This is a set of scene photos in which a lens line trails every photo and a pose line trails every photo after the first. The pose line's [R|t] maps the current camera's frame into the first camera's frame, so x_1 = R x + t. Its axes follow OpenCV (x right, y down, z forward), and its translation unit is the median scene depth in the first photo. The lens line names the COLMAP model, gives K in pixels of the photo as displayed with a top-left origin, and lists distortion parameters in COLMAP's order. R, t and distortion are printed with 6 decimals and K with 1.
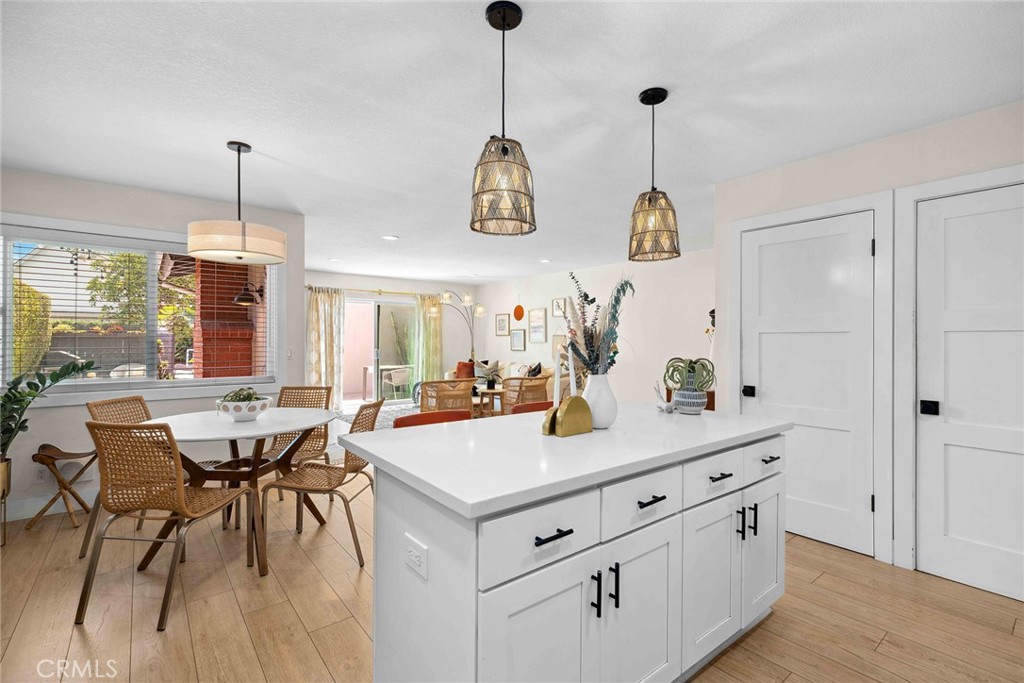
lens RADIAL K [[467.0, 0, 516.4], [0, 467.0, 337.0], [0, 0, 1]] dist [-0.002100, 0.001638]
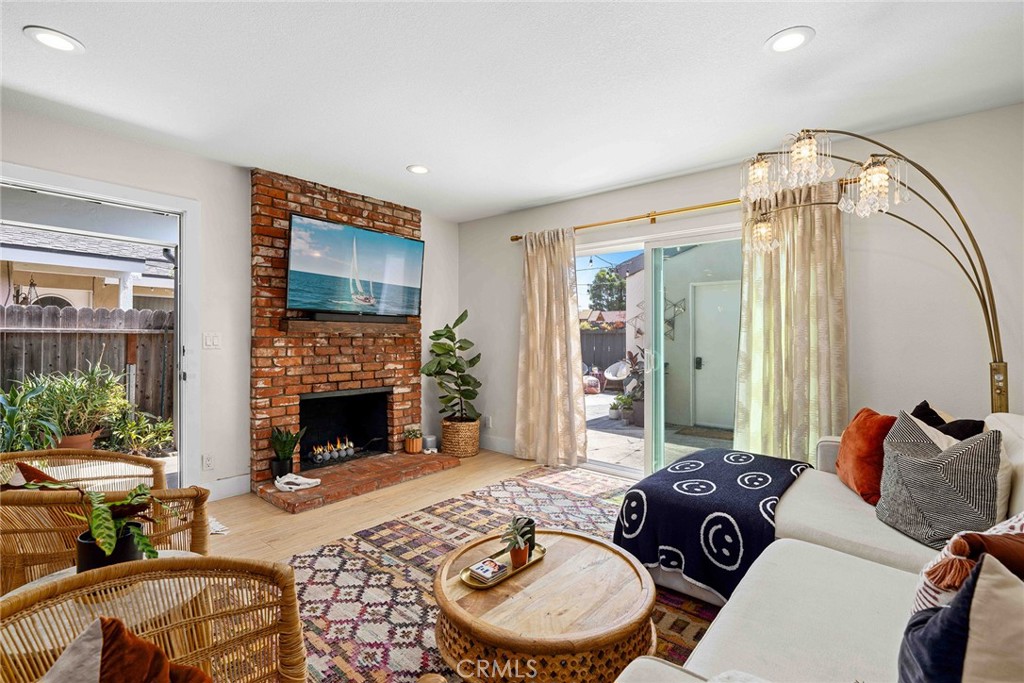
lens RADIAL K [[467.0, 0, 505.6], [0, 467.0, 336.4], [0, 0, 1]] dist [-0.002100, 0.001638]
pose [[0.190504, -0.002270, -0.981684, 0.099561], [0.000762, 0.999997, -0.002165, 0.013645], [0.981686, -0.000336, 0.190505, 0.768838]]
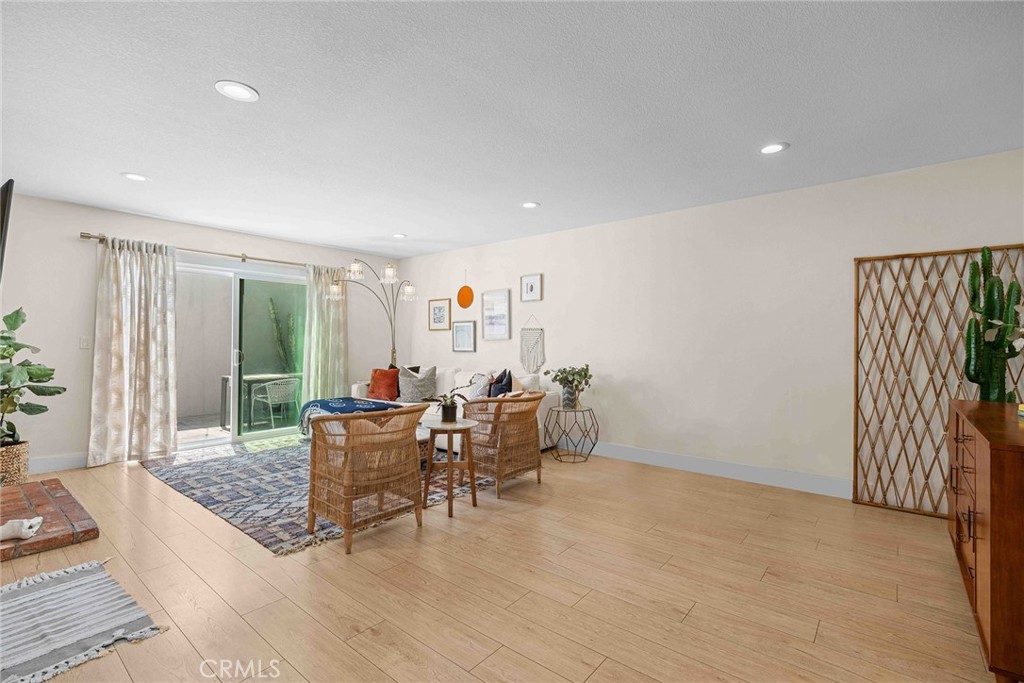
lens RADIAL K [[467.0, 0, 518.4], [0, 467.0, 339.0], [0, 0, 1]] dist [-0.002100, 0.001638]
pose [[0.978363, 0.003922, 0.206857, -0.061153], [-0.004198, 0.999991, 0.000896, 0.009468], [-0.206852, -0.001745, 0.978371, 0.309722]]
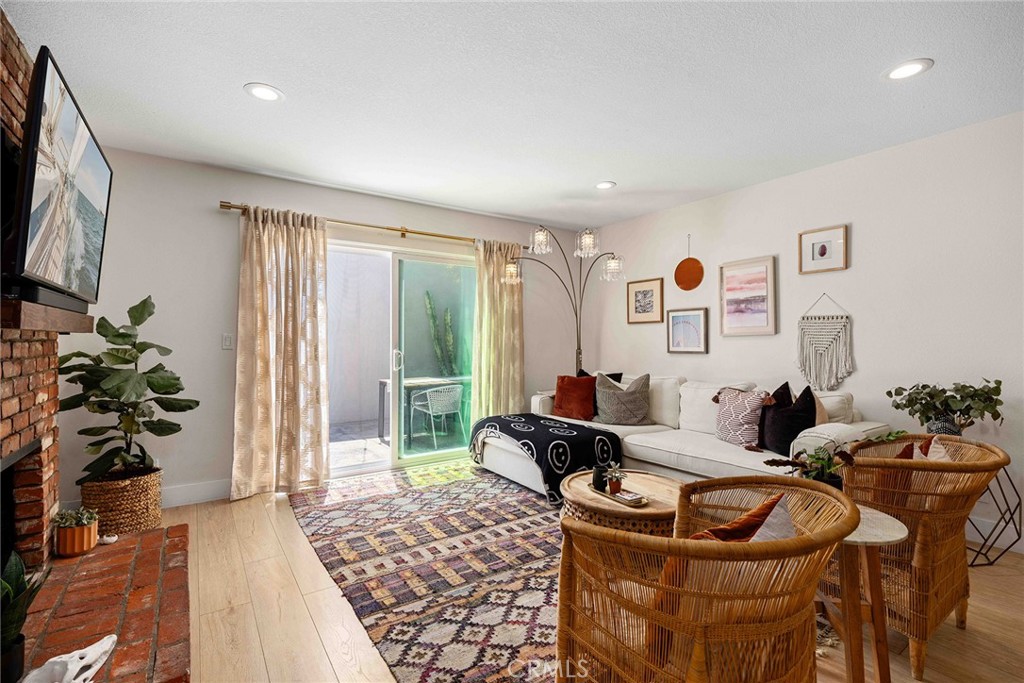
lens RADIAL K [[467.0, 0, 518.3], [0, 467.0, 341.5], [0, 0, 1]] dist [-0.002100, 0.001638]
pose [[0.997763, -0.001674, -0.066834, -0.138135], [0.002302, 0.999954, 0.009325, 0.012446], [0.066815, -0.009458, 0.997721, 0.513211]]
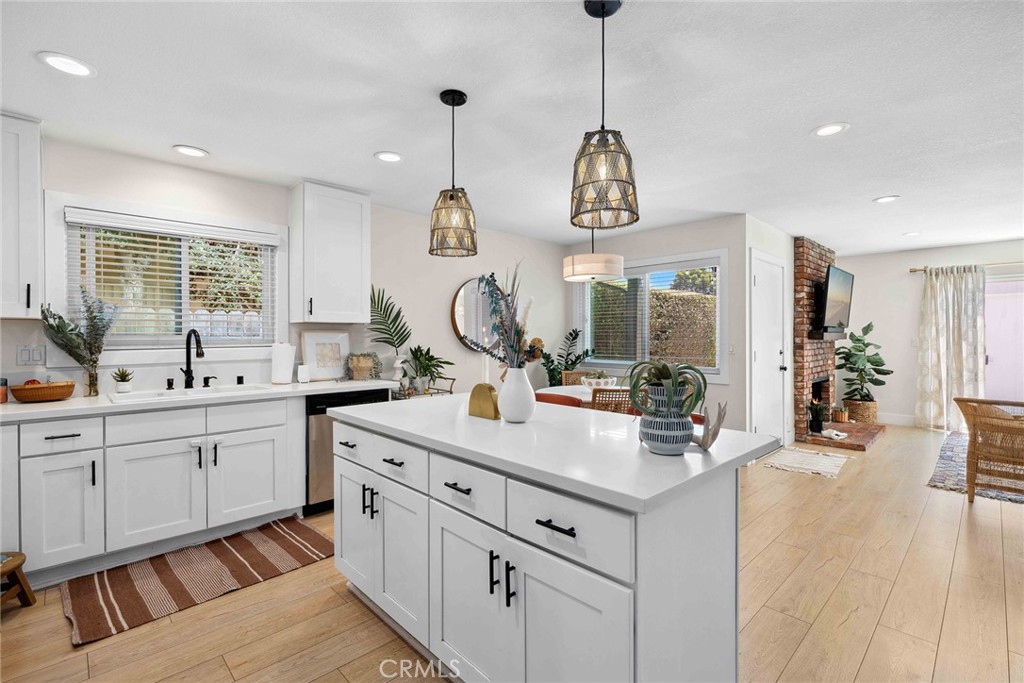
lens RADIAL K [[467.0, 0, 515.0], [0, 467.0, 341.2], [0, 0, 1]] dist [-0.002100, 0.001638]
pose [[0.101444, 0.005435, -0.994826, 0.252356], [0.008197, 0.999947, 0.006299, 0.003708], [0.994807, -0.008793, 0.101394, 0.193863]]
